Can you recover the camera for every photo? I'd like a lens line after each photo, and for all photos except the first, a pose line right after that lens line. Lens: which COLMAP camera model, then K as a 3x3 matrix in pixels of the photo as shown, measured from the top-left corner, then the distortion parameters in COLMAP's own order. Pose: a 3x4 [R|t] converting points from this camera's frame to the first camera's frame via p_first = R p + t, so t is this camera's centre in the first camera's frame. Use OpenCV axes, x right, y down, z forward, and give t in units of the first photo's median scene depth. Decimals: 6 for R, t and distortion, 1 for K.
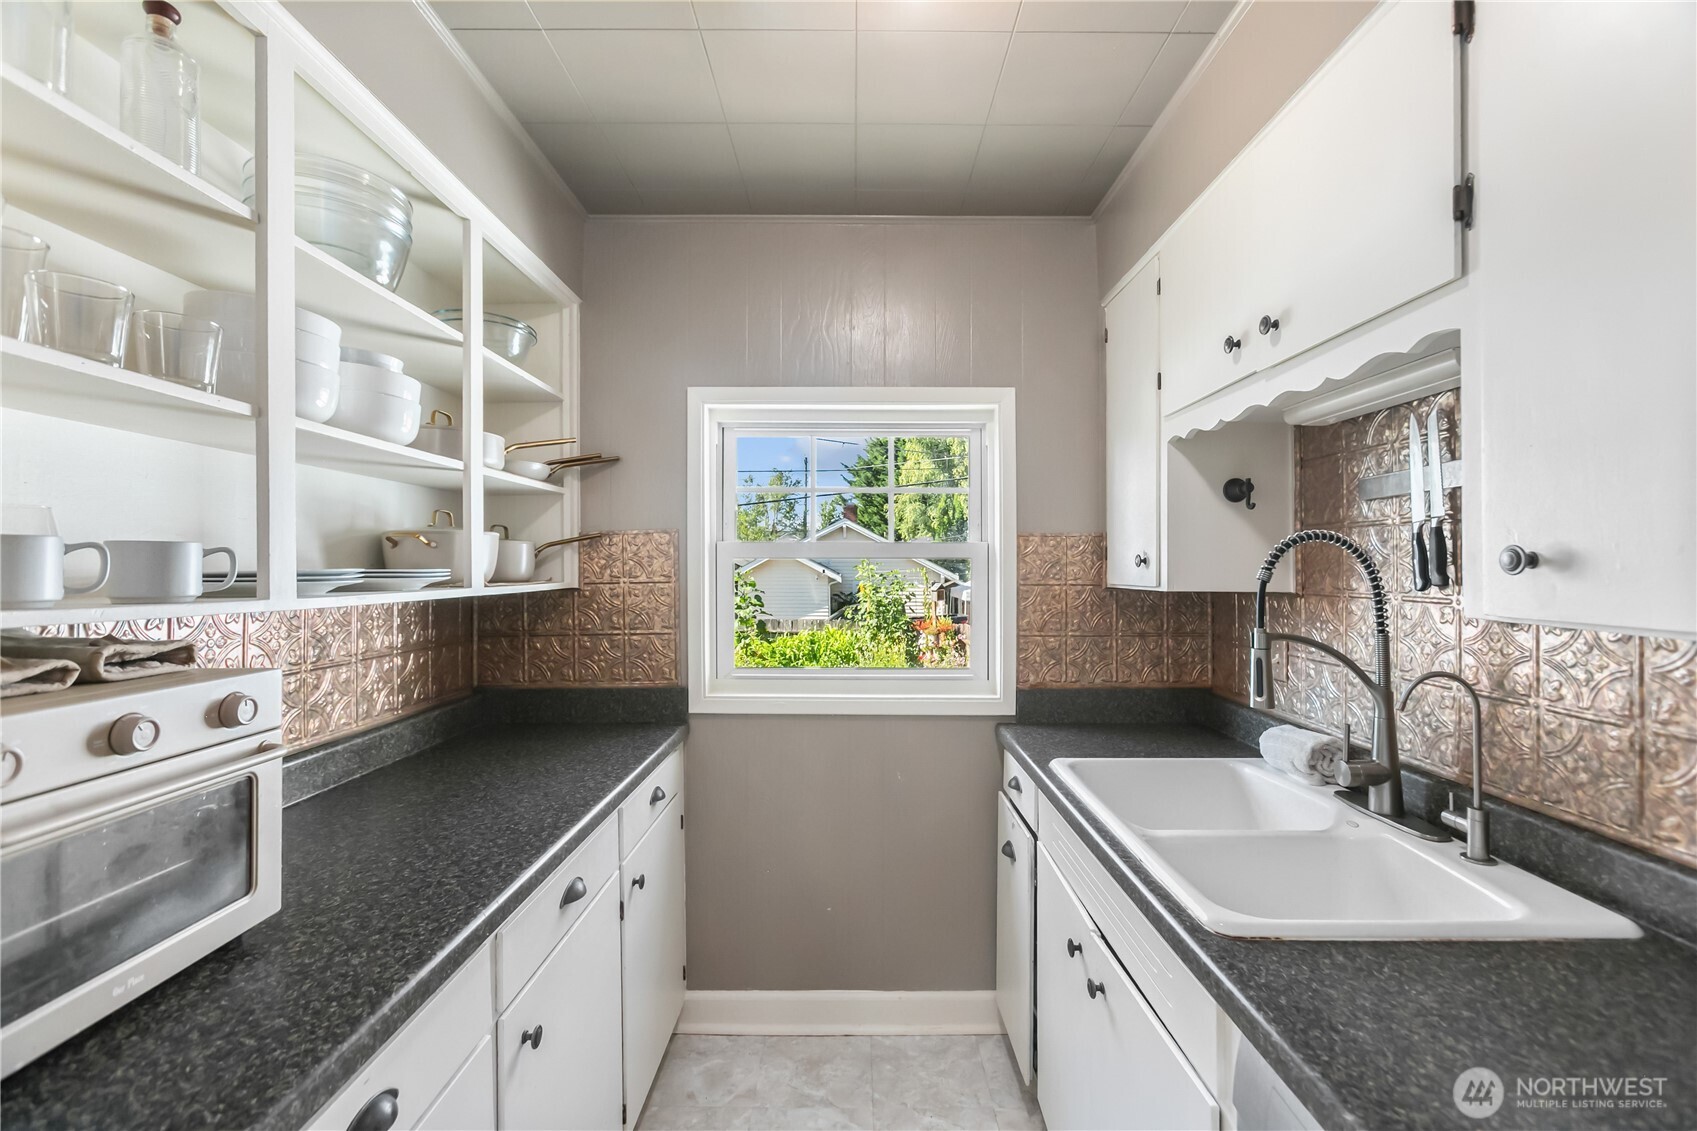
lens RADIAL K [[755.8, 0, 844.5], [0, 755.8, 560.5], [0, 0, 1]] dist [-0.009822, 0.009763]
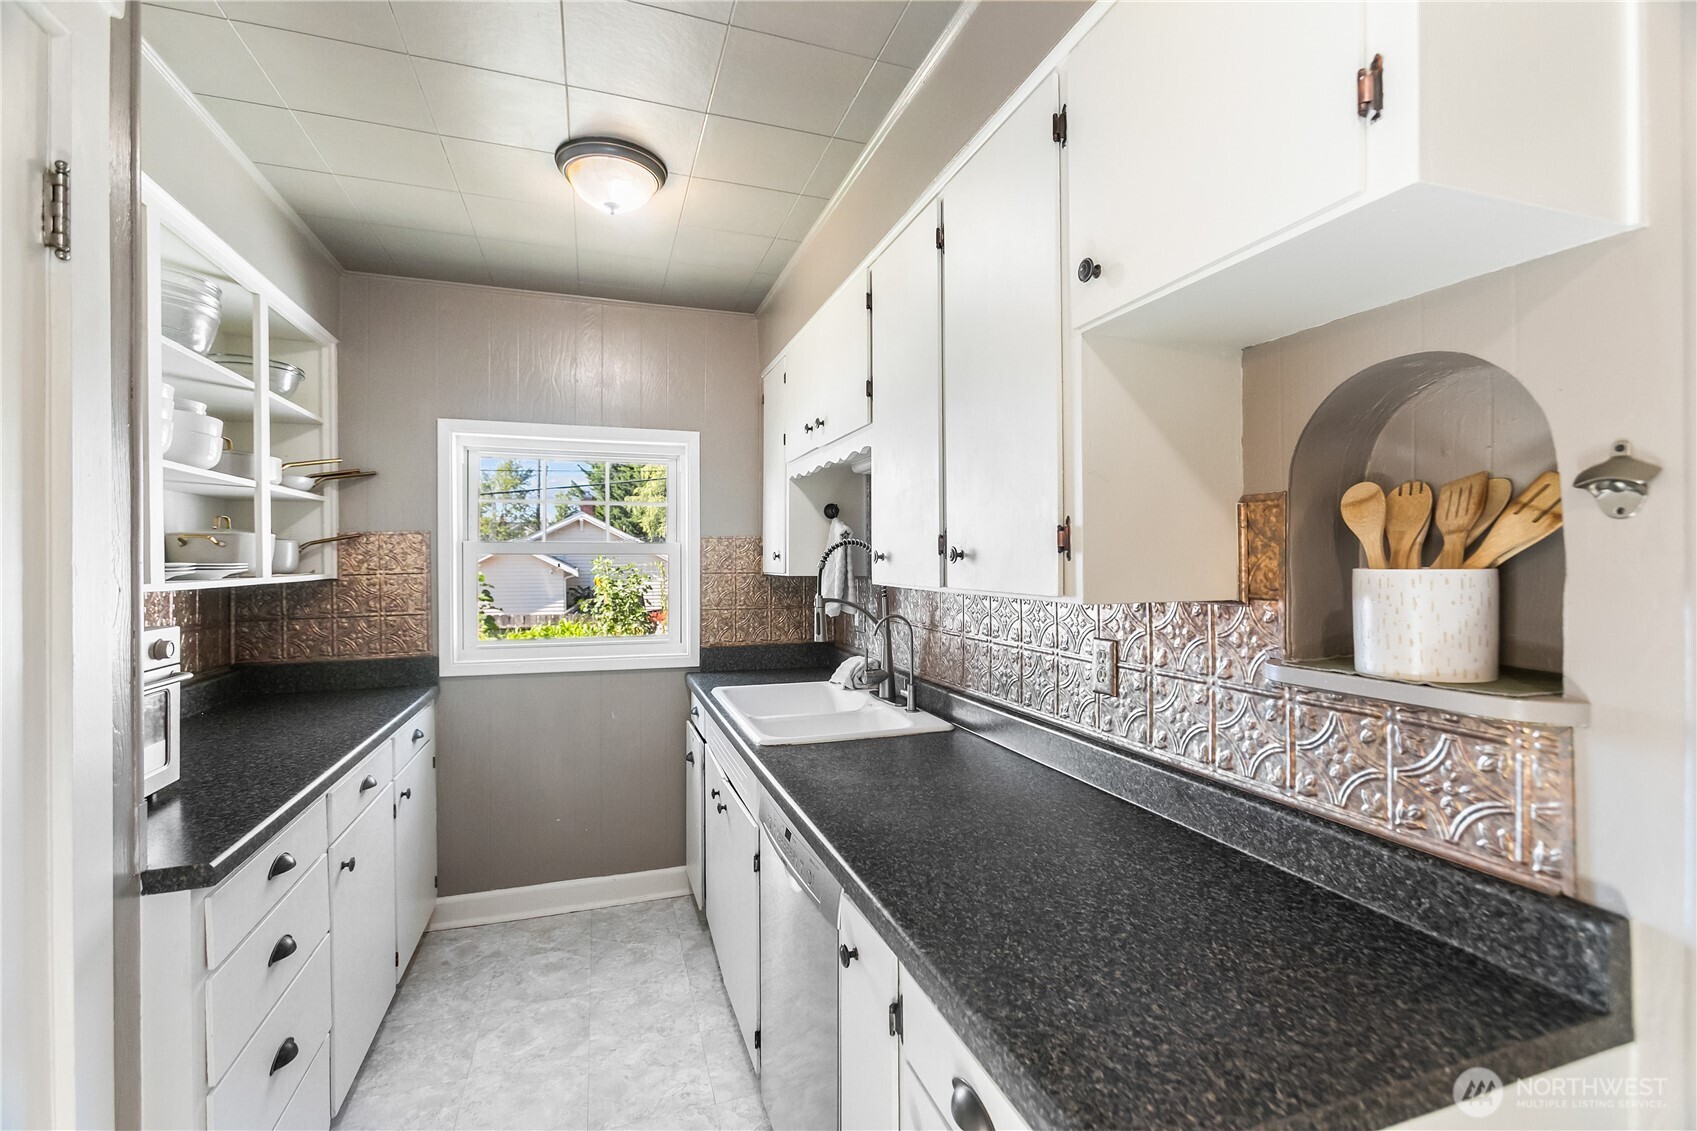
lens RADIAL K [[755.8, 0, 844.5], [0, 755.8, 560.5], [0, 0, 1]] dist [-0.009822, 0.009763]
pose [[0.944983, -0.002197, 0.327111, 0.024615], [-0.000497, 0.999967, 0.008152, -0.003358], [-0.327118, -0.007866, 0.944951, -0.450357]]
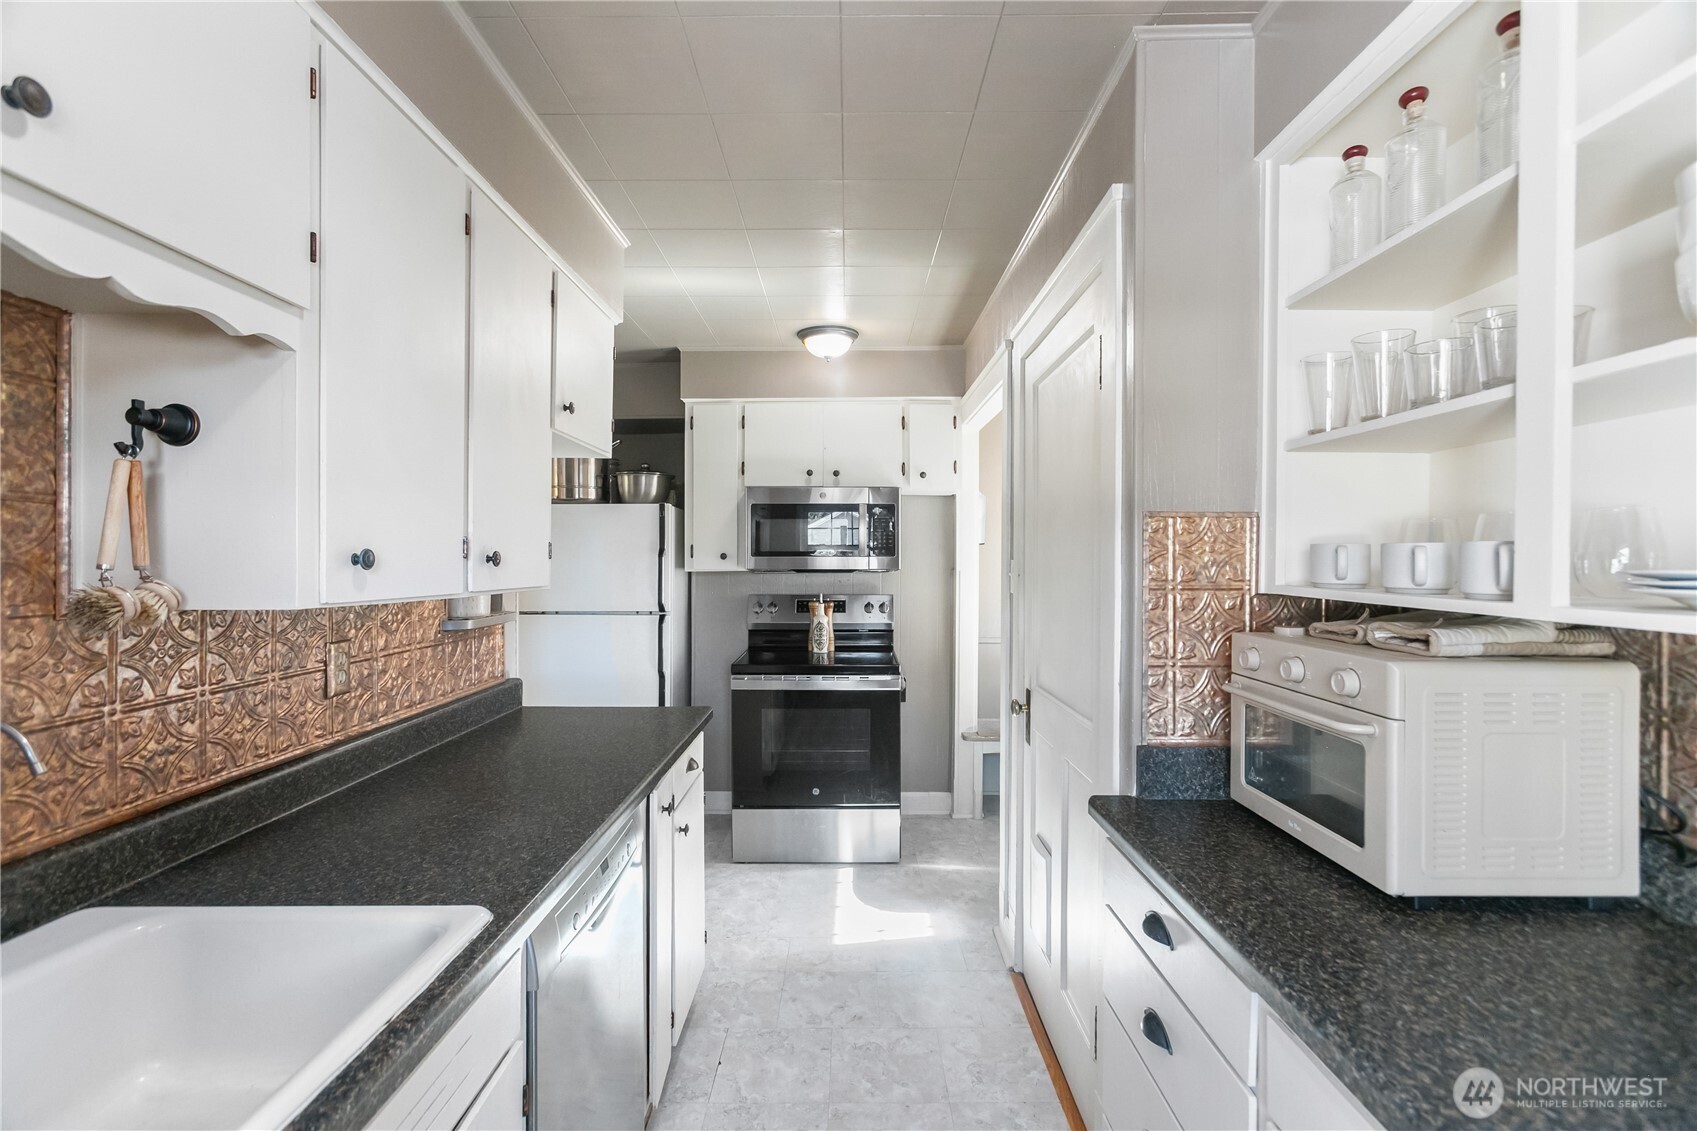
lens RADIAL K [[755.8, 0, 844.5], [0, 755.8, 560.5], [0, 0, 1]] dist [-0.009822, 0.009763]
pose [[-0.999995, -0.000242, -0.003108, 0.003209], [-0.000214, 0.999960, -0.008965, 0.005599], [0.003110, -0.008964, -0.999955, 0.978238]]
